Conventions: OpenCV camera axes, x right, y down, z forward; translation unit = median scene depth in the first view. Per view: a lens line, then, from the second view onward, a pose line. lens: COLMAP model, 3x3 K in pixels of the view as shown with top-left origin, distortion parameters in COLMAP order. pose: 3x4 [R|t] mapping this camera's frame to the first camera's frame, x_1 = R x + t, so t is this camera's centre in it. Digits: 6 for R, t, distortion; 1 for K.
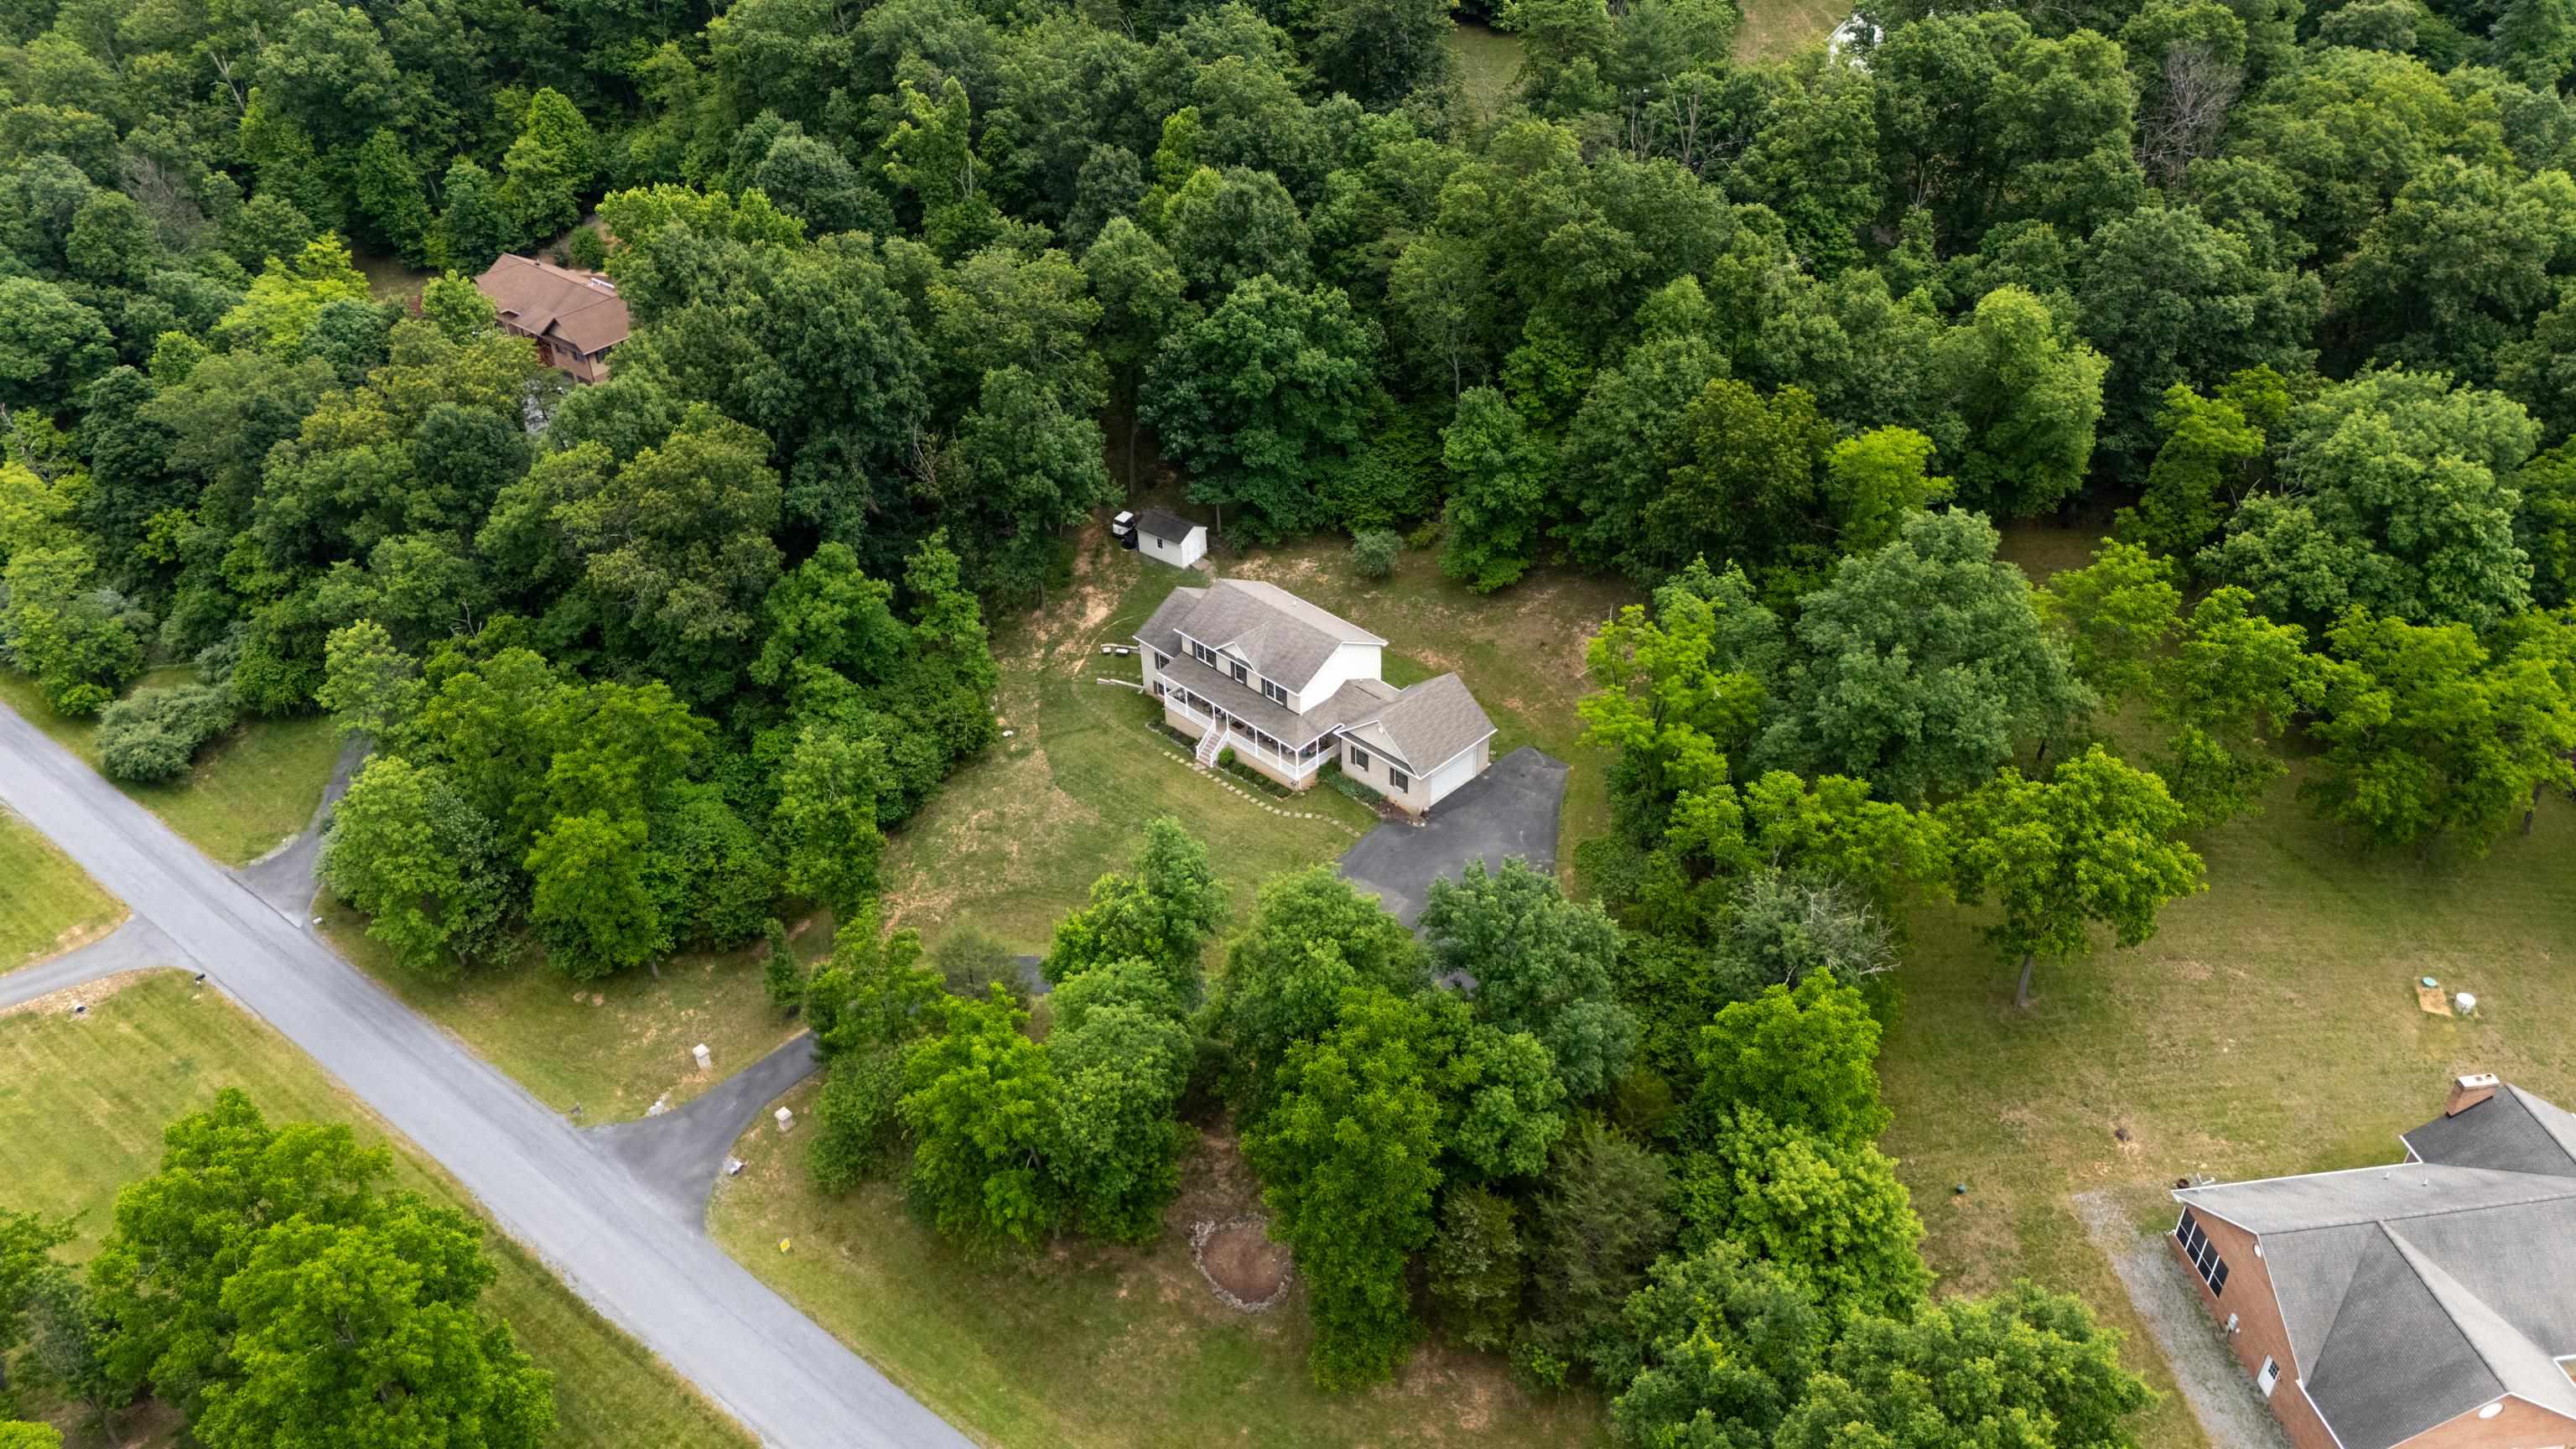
lens RADIAL K [[1886.6, 0, 1288.0], [0, 1886.6, 724.5], [0, 0, 1]] dist [0.083931, -0.077927]
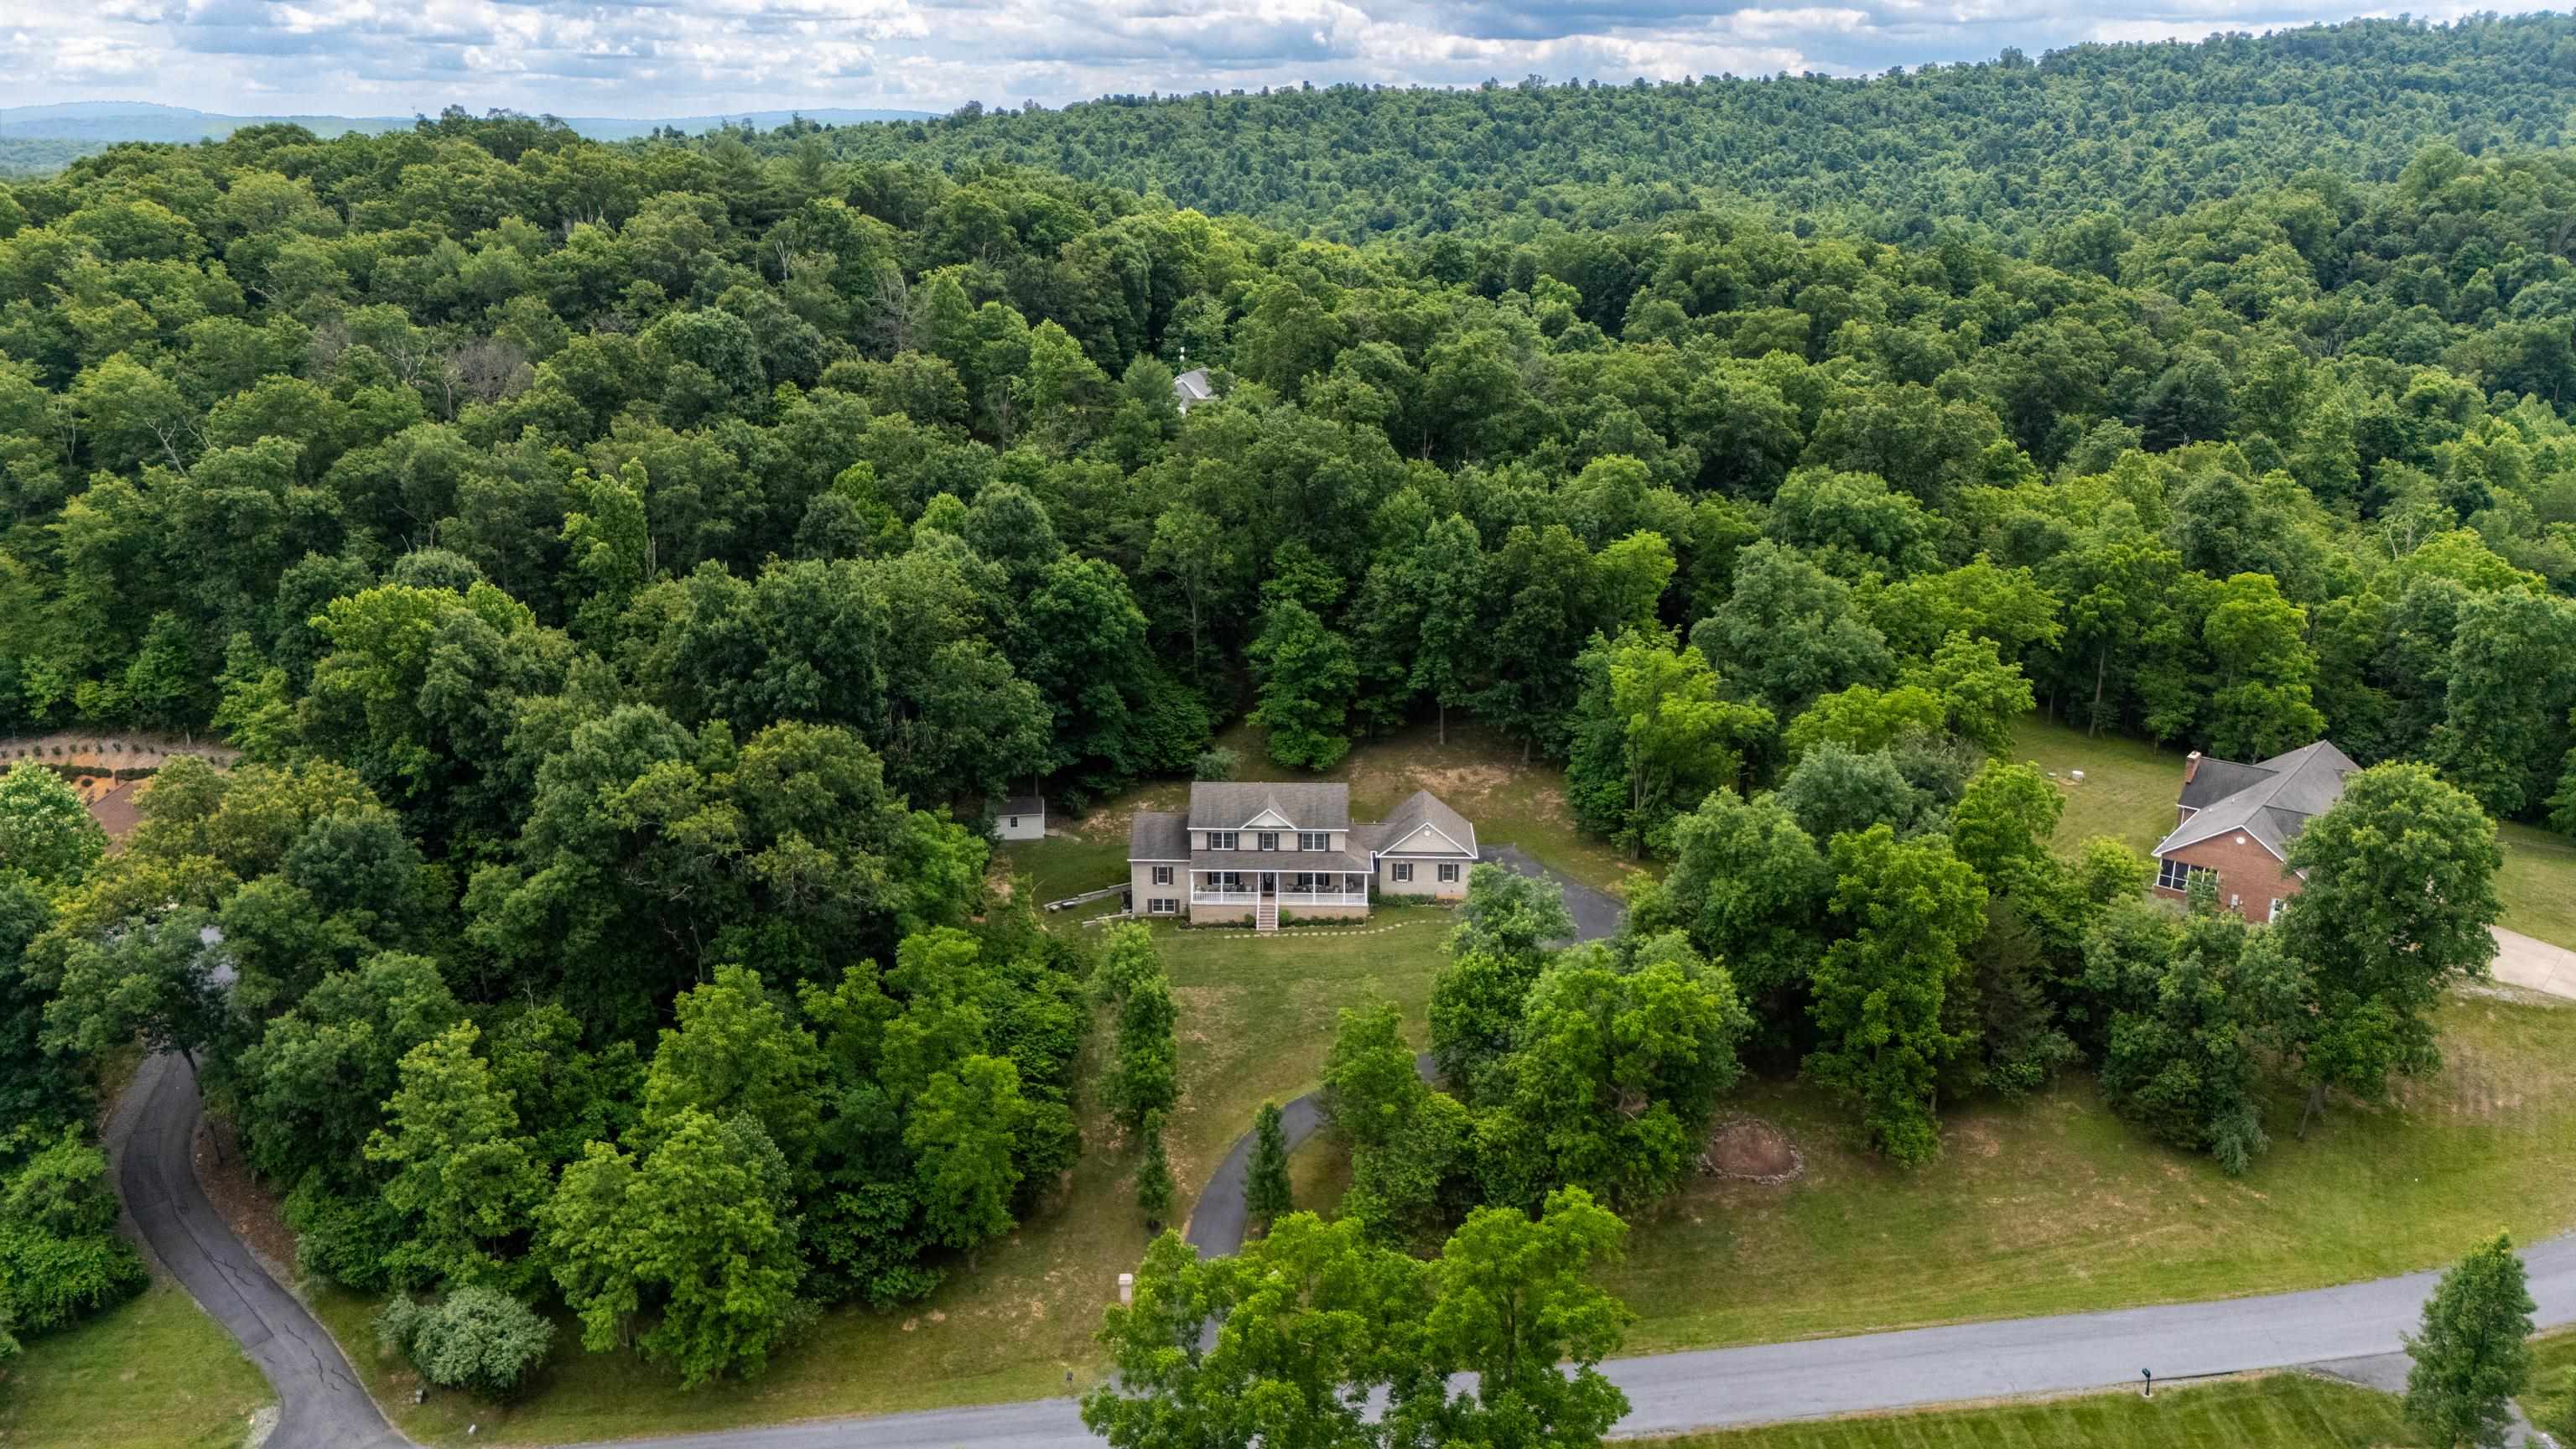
lens RADIAL K [[1886.6, 0, 1288.0], [0, 1886.6, 724.5], [0, 0, 1]] dist [0.083931, -0.077927]
pose [[0.726105, -0.180106, 0.663577, -0.710055], [0.378335, 0.910506, -0.166858, 0.095268], [-0.574138, 0.372210, 0.729263, 0.148791]]
